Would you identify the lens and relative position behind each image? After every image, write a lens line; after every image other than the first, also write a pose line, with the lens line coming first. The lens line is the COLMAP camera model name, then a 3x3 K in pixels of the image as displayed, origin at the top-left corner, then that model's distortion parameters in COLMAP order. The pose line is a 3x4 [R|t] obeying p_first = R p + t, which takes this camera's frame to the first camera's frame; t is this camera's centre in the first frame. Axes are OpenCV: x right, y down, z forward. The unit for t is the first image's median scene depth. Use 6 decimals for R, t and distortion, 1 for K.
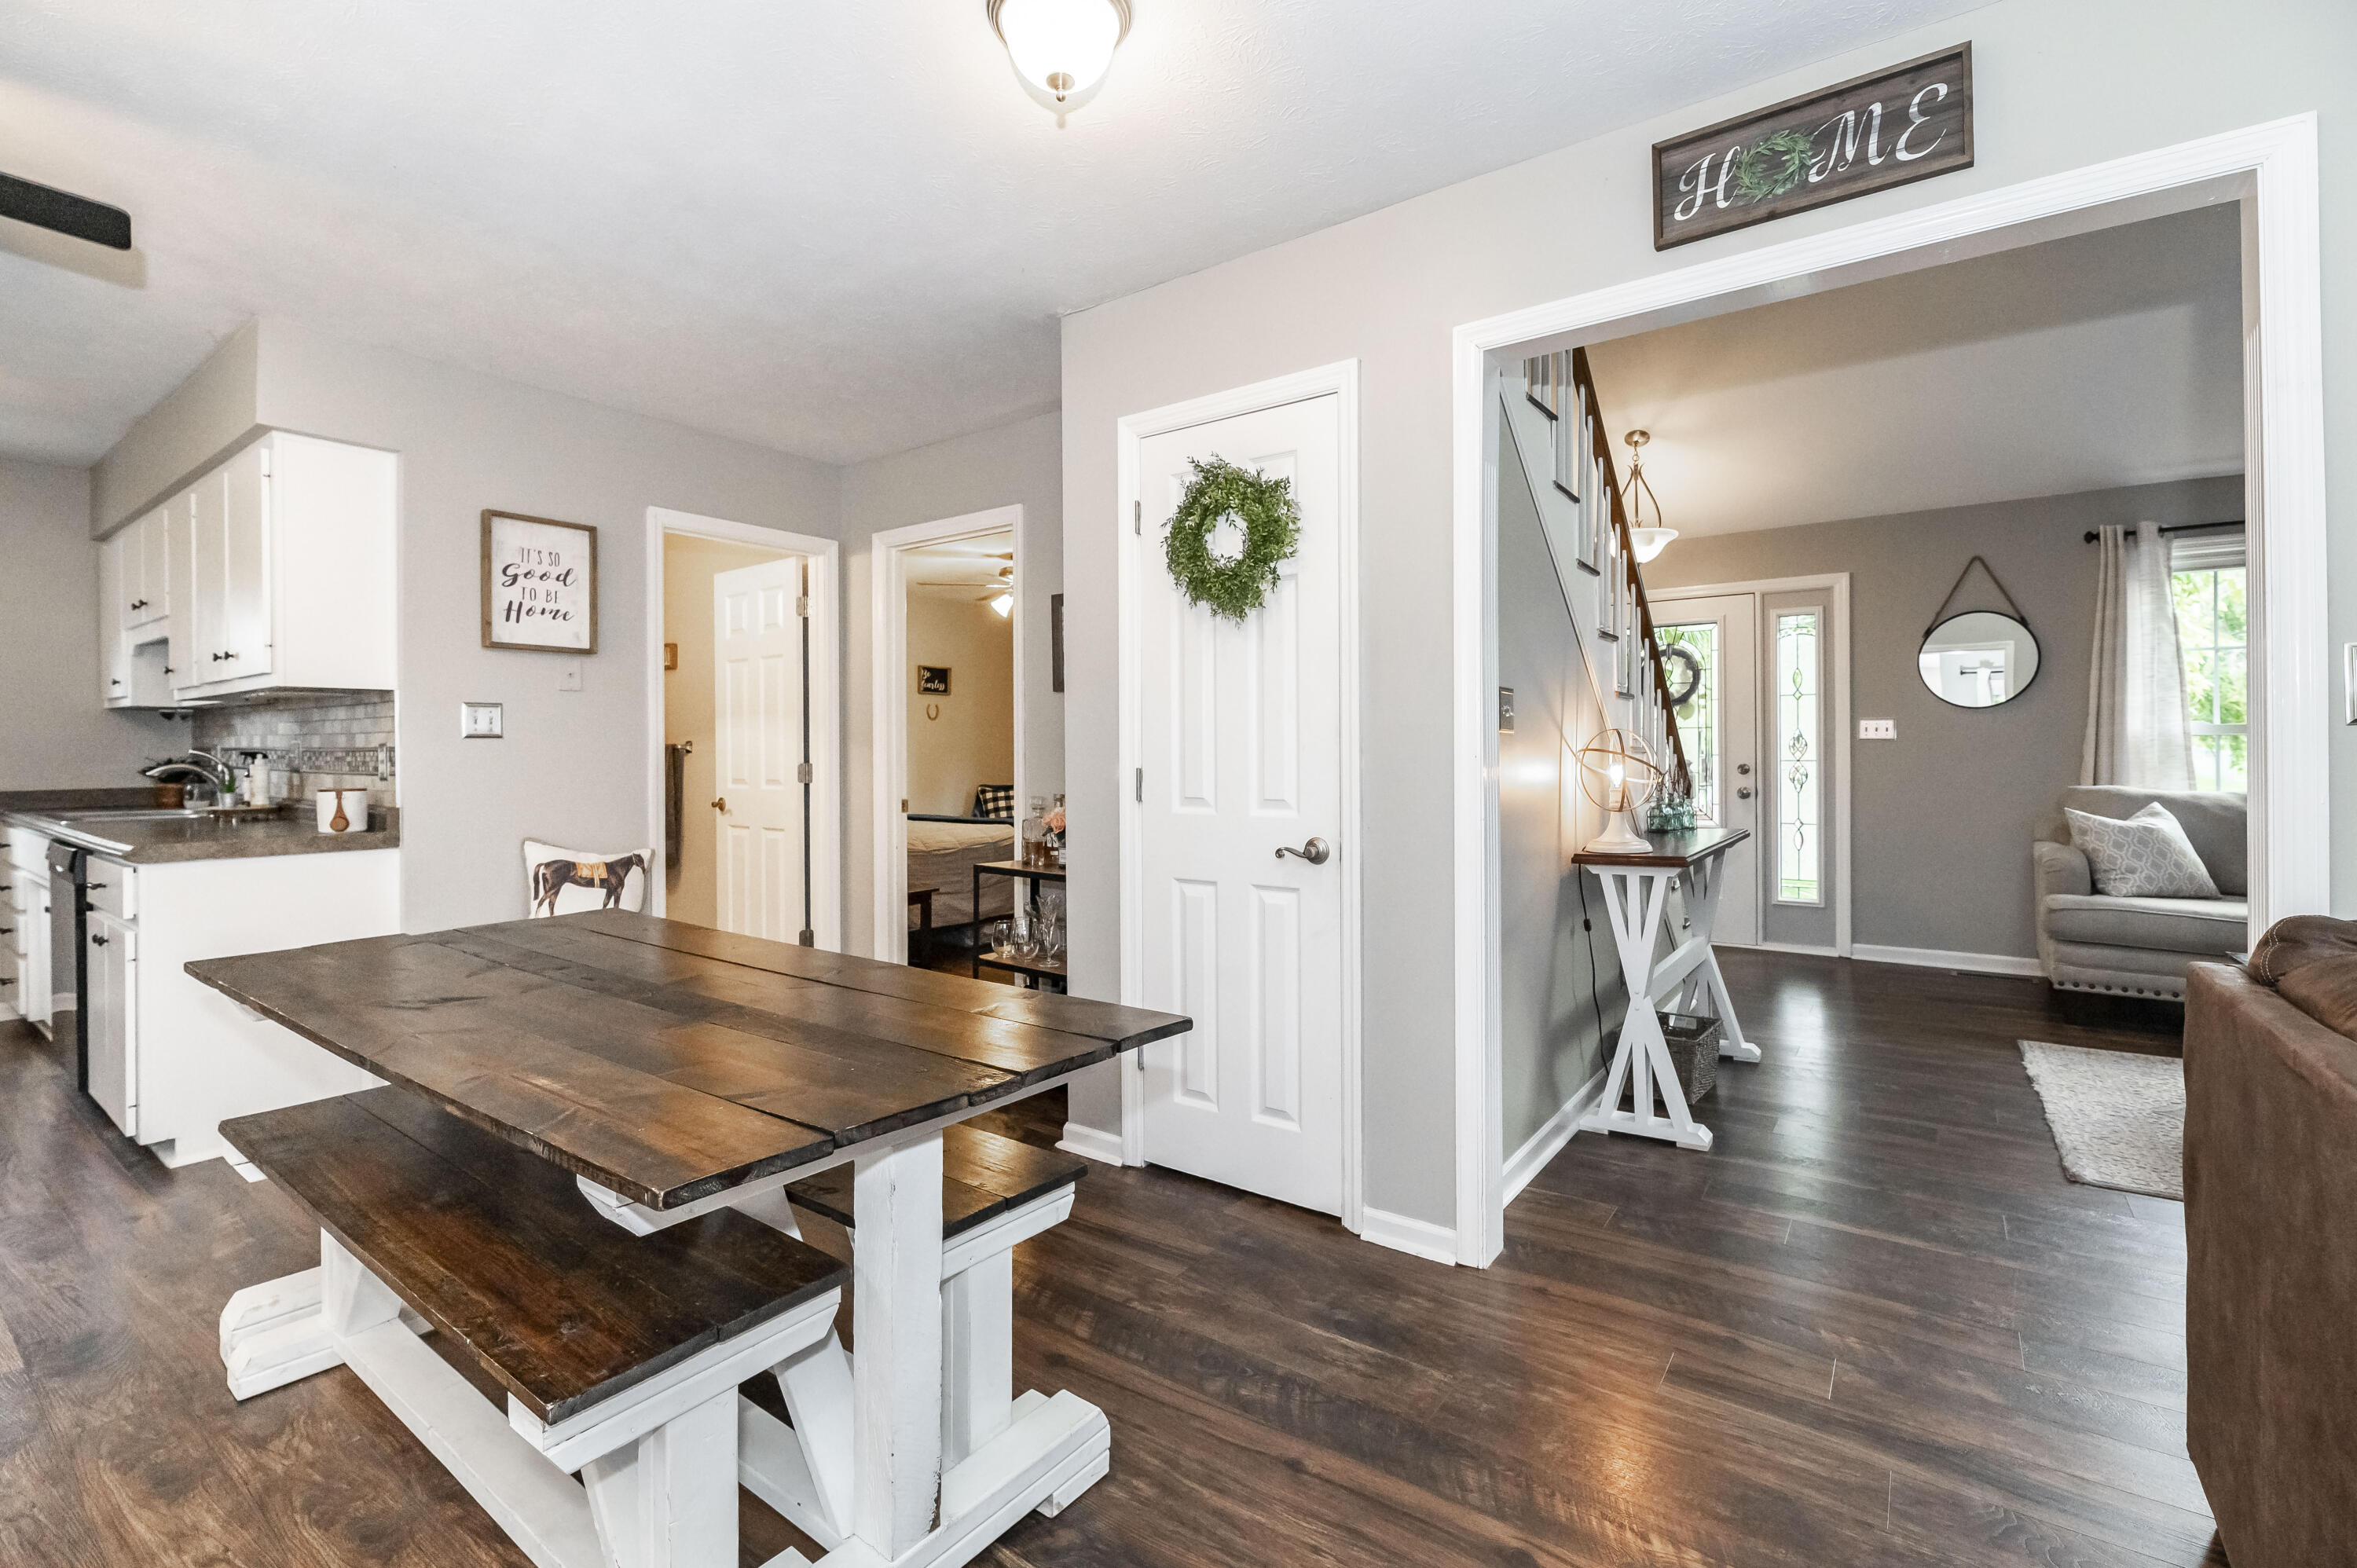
lens RADIAL K [[1038.2, 0, 1174.9], [0, 1038.2, 757.1], [0, 0, 1]] dist [-0.001359, -0.000674]
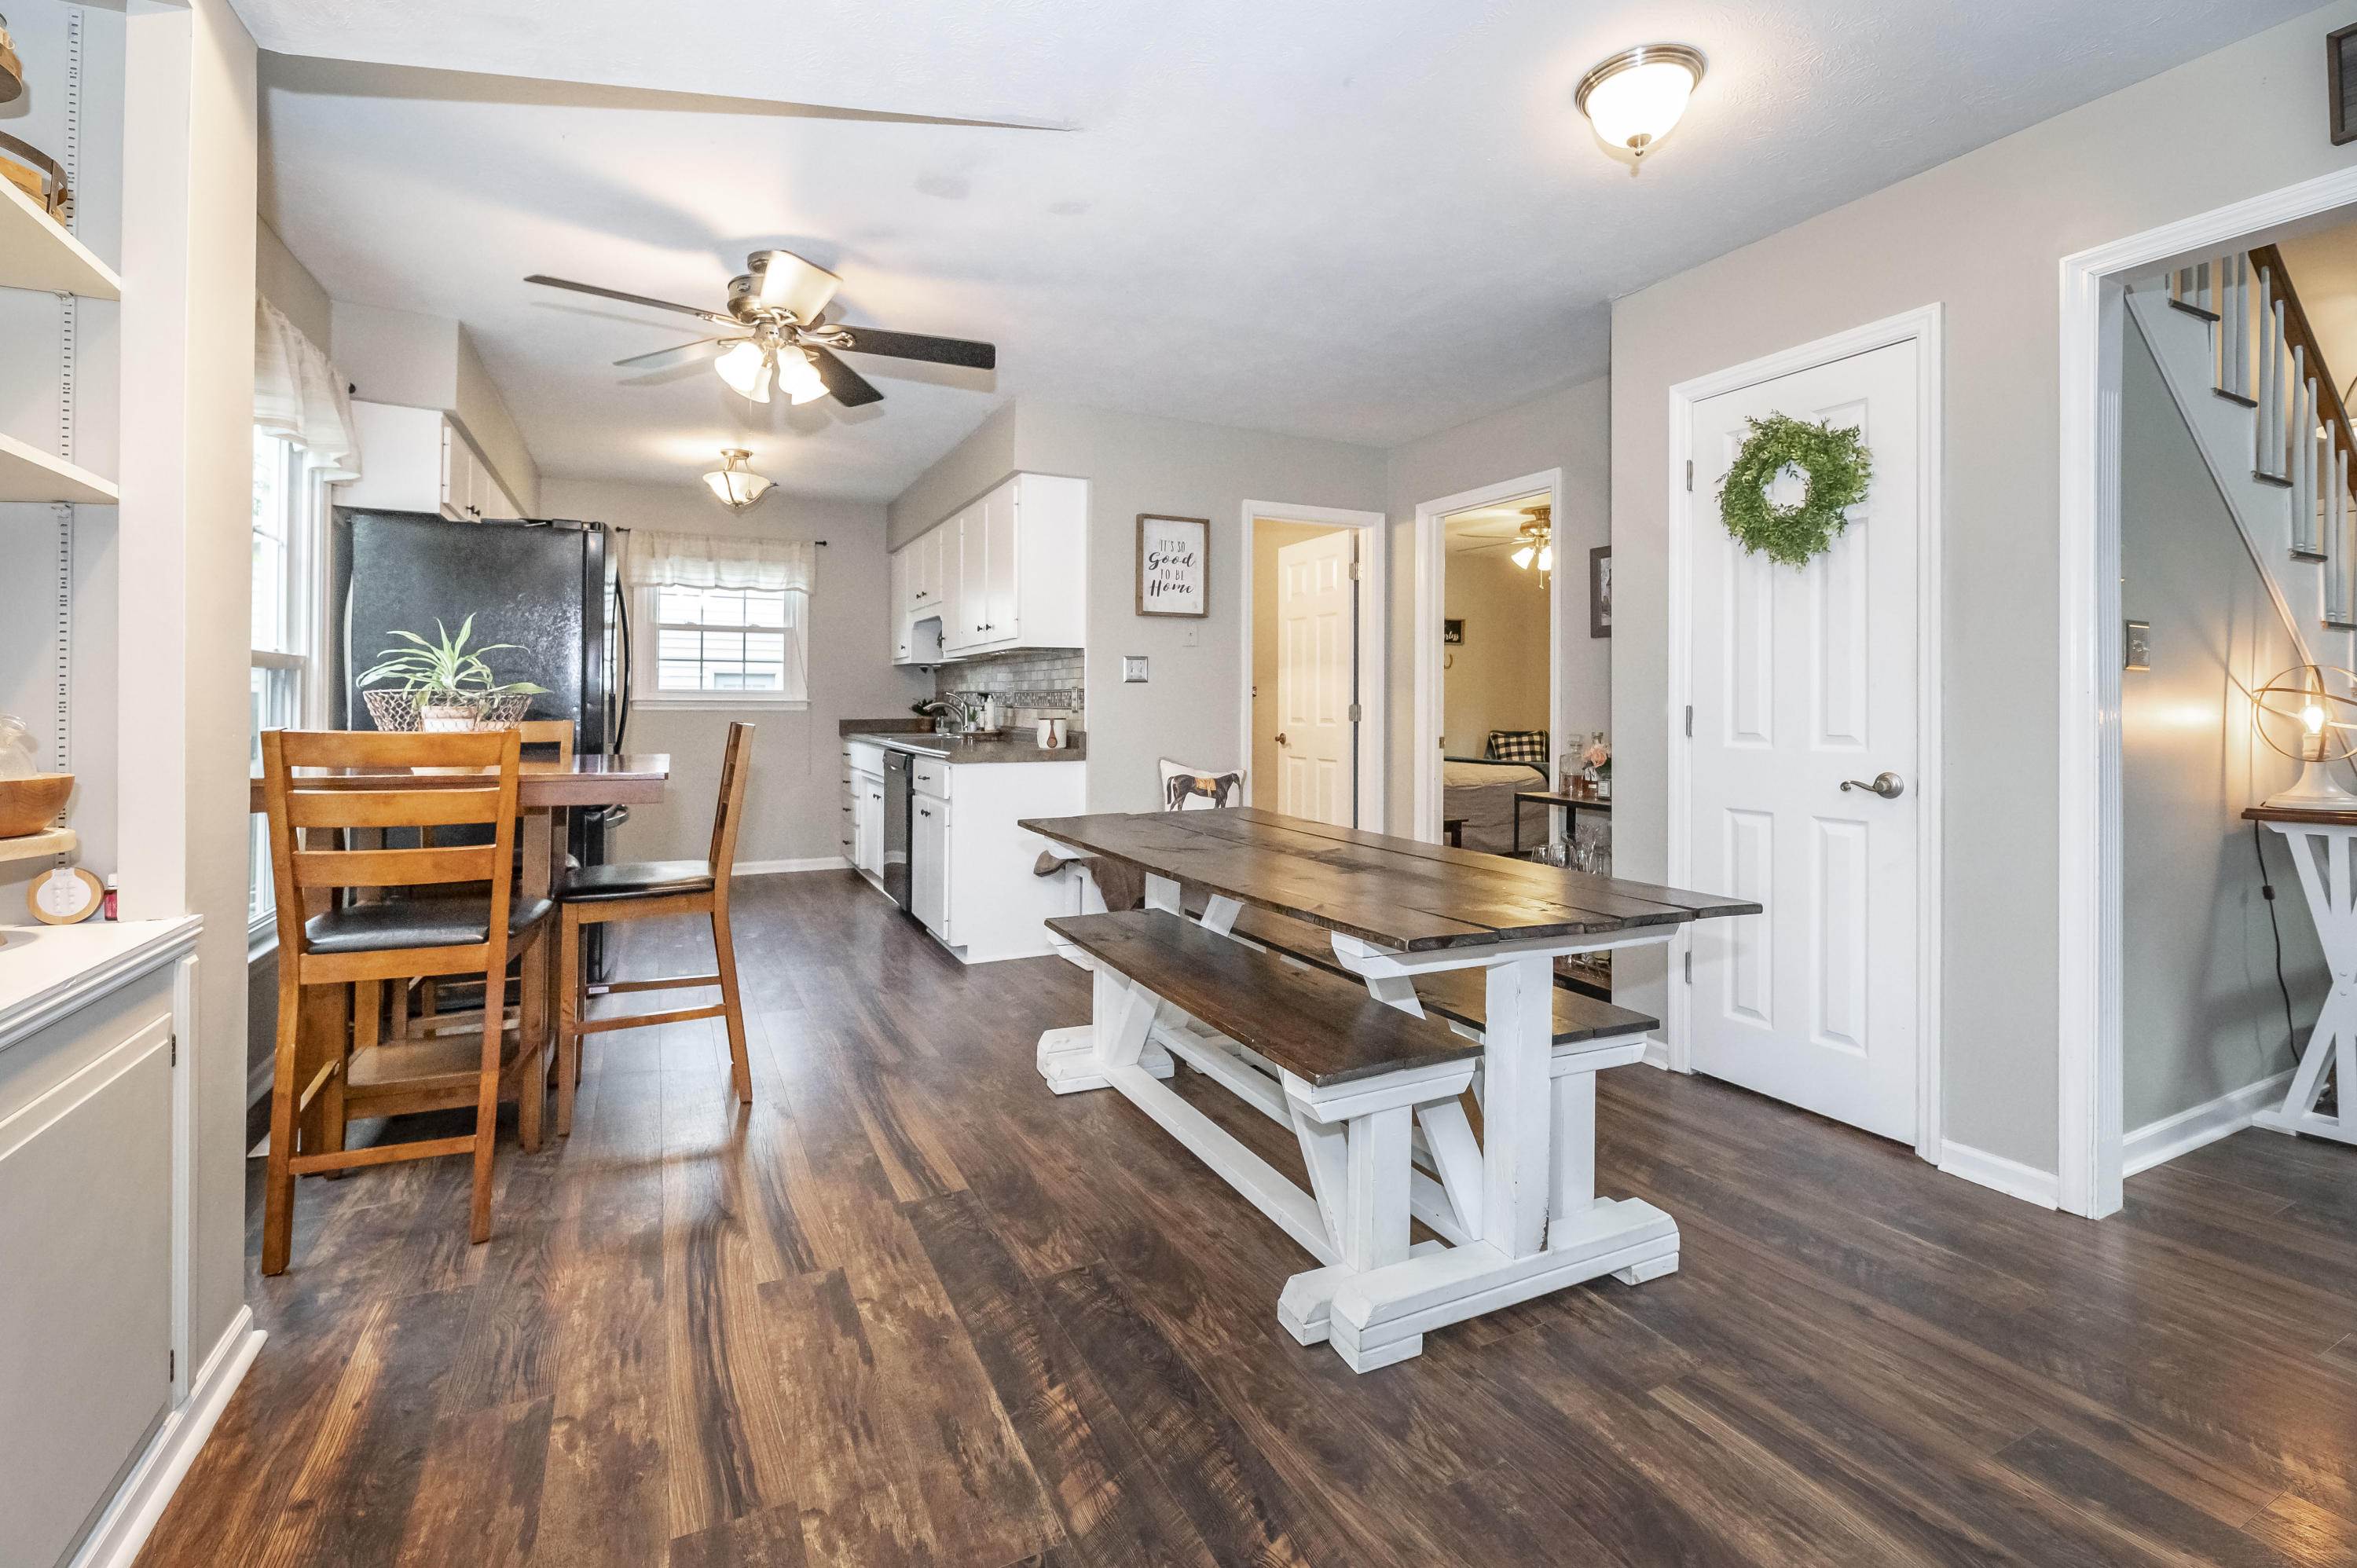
lens RADIAL K [[1022.7, 0, 1141.0], [0, 1022.7, 705.9], [0, 0, 1]] dist [-0.003533, -0.001701]
pose [[0.880052, 0.006938, -0.474827, -0.033351], [-0.008075, 0.999967, -0.000355, 0.016788], [0.474809, 0.004147, 0.880079, -0.224667]]
